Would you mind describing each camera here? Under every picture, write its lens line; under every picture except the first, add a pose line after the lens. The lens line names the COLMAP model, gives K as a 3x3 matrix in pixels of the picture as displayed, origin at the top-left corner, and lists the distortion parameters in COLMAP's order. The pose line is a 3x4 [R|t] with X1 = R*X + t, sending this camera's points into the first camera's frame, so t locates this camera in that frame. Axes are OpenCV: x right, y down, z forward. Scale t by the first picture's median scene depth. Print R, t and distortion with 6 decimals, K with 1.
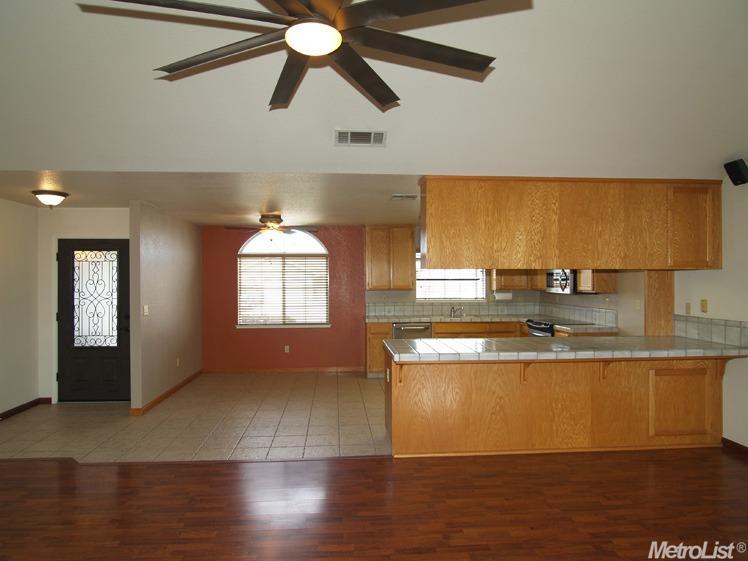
lens RADIAL K [[473.4, 0, 370.7], [0, 473.4, 278.6], [0, 0, 1]] dist [-0.028549, 0.004197]
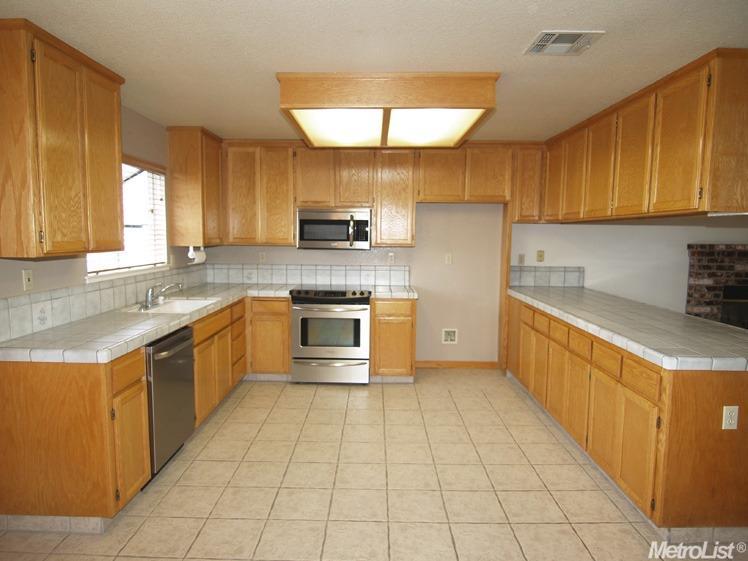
lens RADIAL K [[473.4, 0, 369.2], [0, 473.4, 276.7], [0, 0, 1]] dist [-0.028549, 0.004197]
pose [[0.089145, -0.086889, 0.992221, -0.367445], [-0.014993, 0.995958, 0.088563, 0.010244], [-0.995906, -0.022771, 0.087482, 1.027218]]
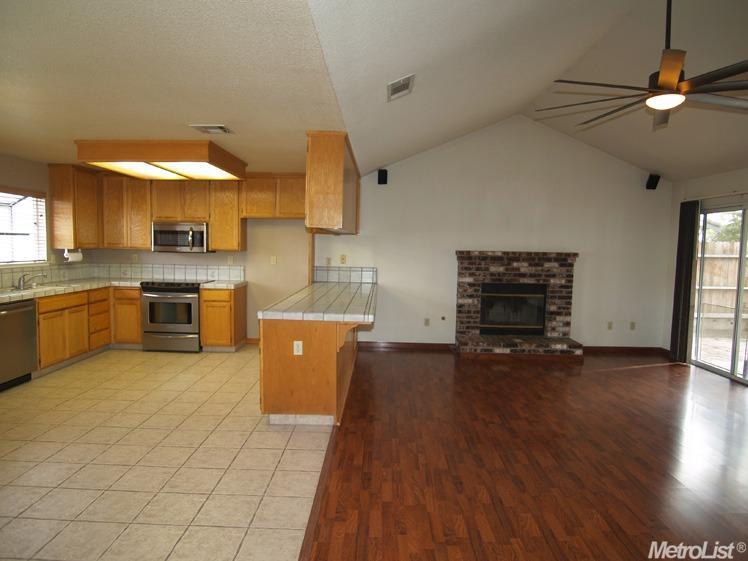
lens RADIAL K [[473.4, 0, 367.9], [0, 473.4, 280.9], [0, 0, 1]] dist [-0.028549, 0.004197]
pose [[0.098208, -0.074753, 0.992354, -0.616345], [-0.023842, 0.996712, 0.077441, 0.006957], [-0.994880, -0.031265, 0.096103, 0.604242]]
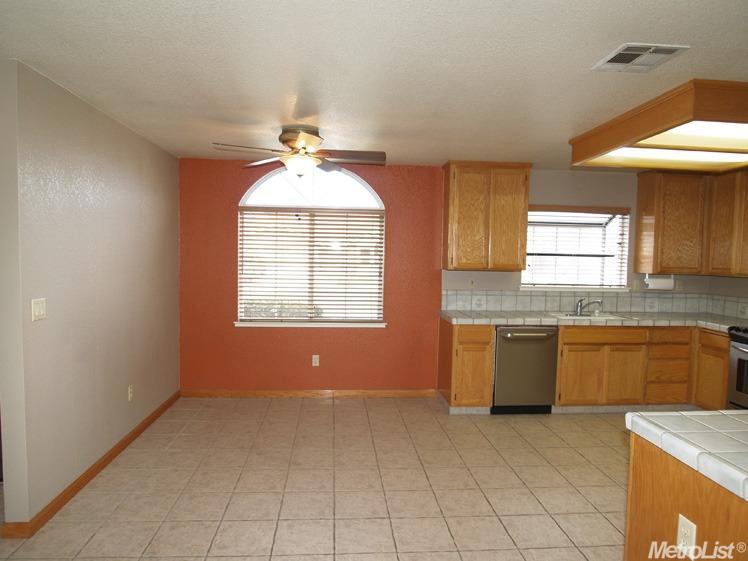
lens RADIAL K [[473.4, 0, 372.5], [0, 473.4, 278.9], [0, 0, 1]] dist [-0.028549, 0.004197]
pose [[0.999774, 0.020918, 0.003712, -0.145706], [-0.021100, 0.998069, 0.058425, 0.003206], [-0.002483, -0.058491, 0.998285, 0.519024]]
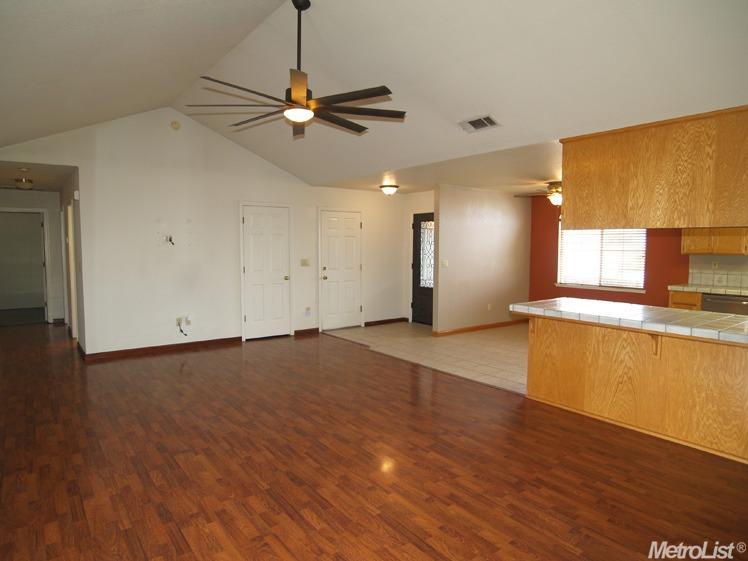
lens RADIAL K [[473.4, 0, 368.4], [0, 473.4, 279.2], [0, 0, 1]] dist [-0.028549, 0.004197]
pose [[0.535442, 0.066661, -0.841937, 0.551293], [-0.001410, 0.996949, 0.078037, 0.004891], [0.844571, -0.040597, 0.533903, 0.057826]]
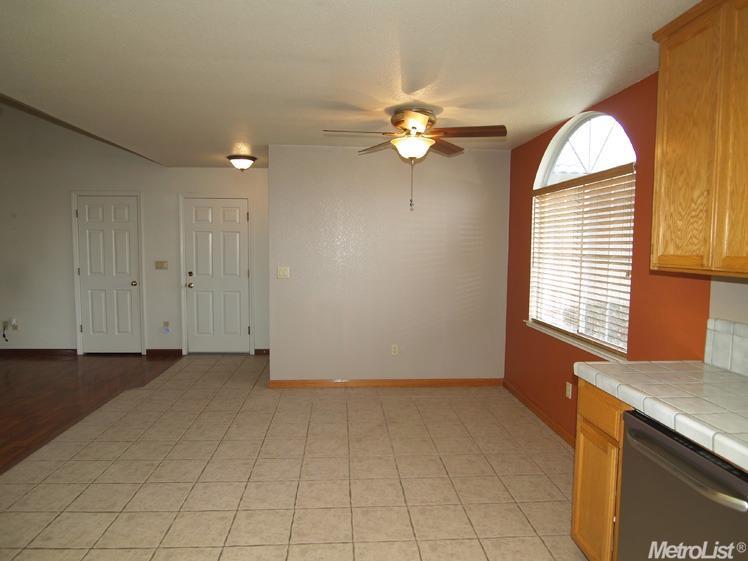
lens RADIAL K [[473.4, 0, 369.2], [0, 473.4, 280.6], [0, 0, 1]] dist [-0.028549, 0.004197]
pose [[-0.014214, 0.077317, -0.996905, 0.365676], [-0.005986, 0.996982, 0.077408, 0.013437], [0.999881, 0.007068, -0.013708, 1.111456]]
